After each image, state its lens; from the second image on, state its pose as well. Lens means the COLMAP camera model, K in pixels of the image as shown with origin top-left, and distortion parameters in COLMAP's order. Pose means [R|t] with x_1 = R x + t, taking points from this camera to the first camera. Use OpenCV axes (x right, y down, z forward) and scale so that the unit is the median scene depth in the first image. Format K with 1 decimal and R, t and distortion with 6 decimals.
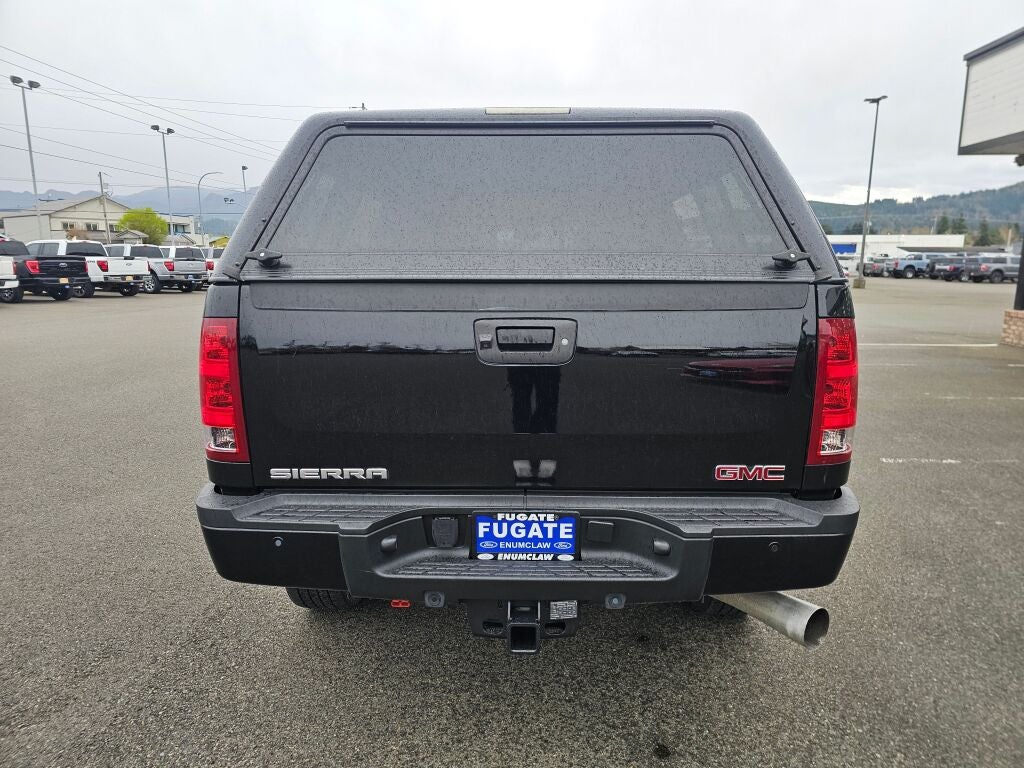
lens RADIAL K [[683.8, 0, 517.7], [0, 683.8, 380.9], [0, 0, 1]] dist [0.062986, -0.050285]
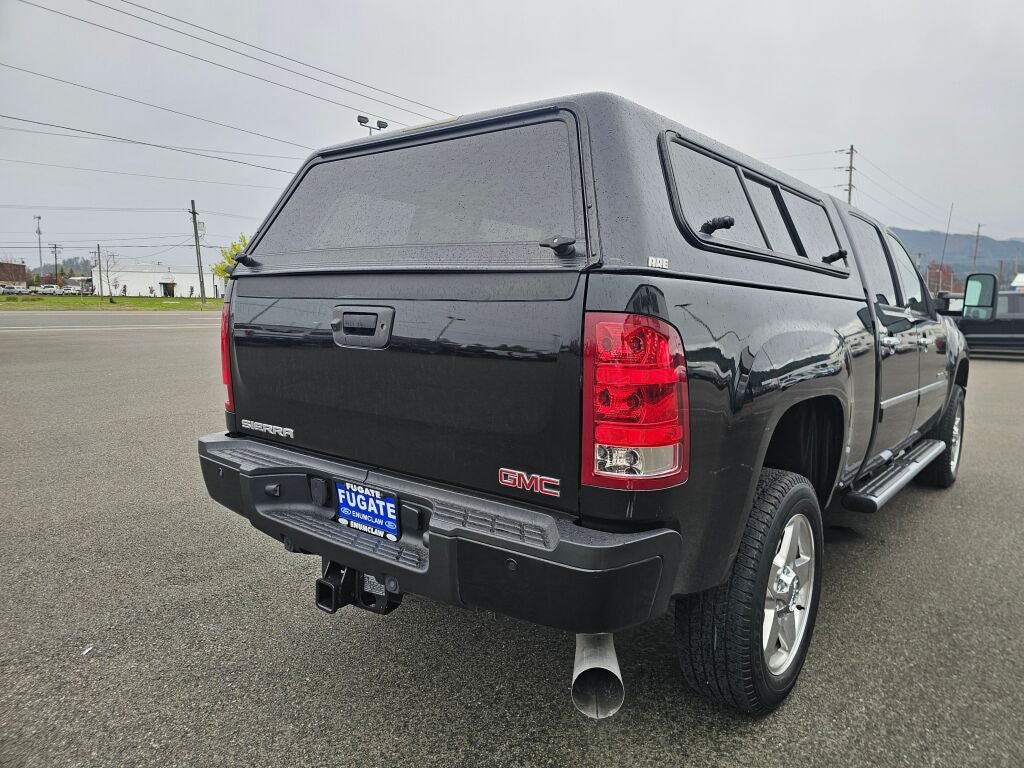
lens RADIAL K [[683.8, 0, 517.1], [0, 683.8, 378.4], [0, 0, 1]] dist [0.062986, -0.050285]
pose [[0.790641, 0.075943, -0.607553, 0.662087], [-0.119904, 0.992269, -0.032006, 0.023238], [0.600425, 0.098154, 0.793634, 0.211615]]
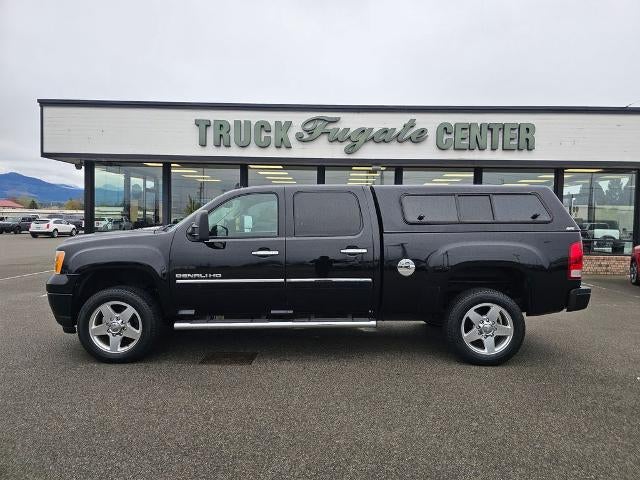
lens RADIAL K [[427.4, 0, 319.1], [0, 427.4, 240.7], [0, 0, 1]] dist [0.062986, -0.050285]
pose [[-0.012924, -0.045954, 0.998860, -2.162131], [0.161536, 0.985726, 0.047440, -0.334471], [-0.986782, 0.161965, -0.005316, 1.881188]]
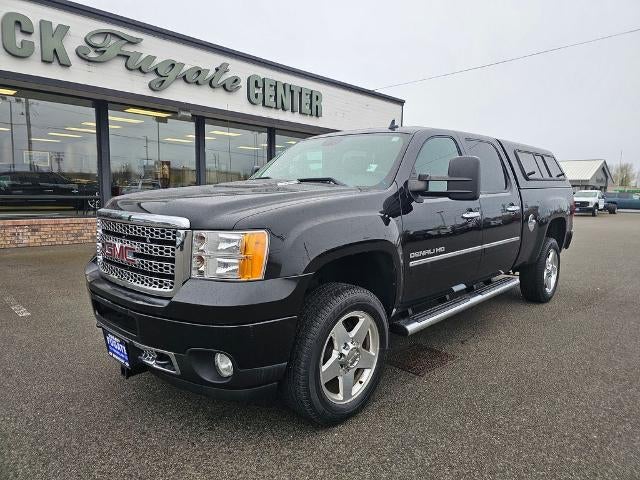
lens RADIAL K [[427.4, 0, 323.2], [0, 427.4, 240.1], [0, 0, 1]] dist [0.062986, -0.050285]
pose [[-0.735094, -0.095912, 0.671147, -0.993950], [0.096295, 0.965135, 0.243395, -0.548230], [-0.671092, 0.243546, -0.700229, 3.430221]]
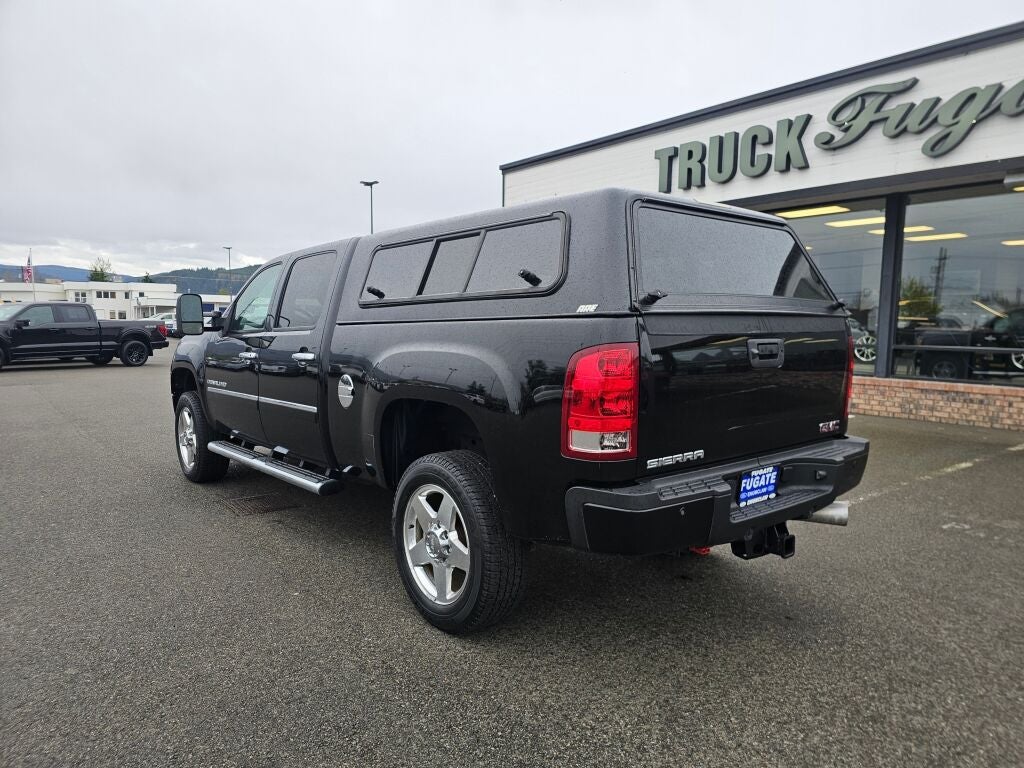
lens RADIAL K [[683.8, 0, 518.5], [0, 683.8, 385.9], [0, 0, 1]] dist [0.062986, -0.050285]
pose [[0.752301, -0.059550, 0.656123, -1.063773], [0.110974, 0.993130, -0.037105, 0.008491], [-0.649406, 0.100727, 0.753742, 0.152611]]
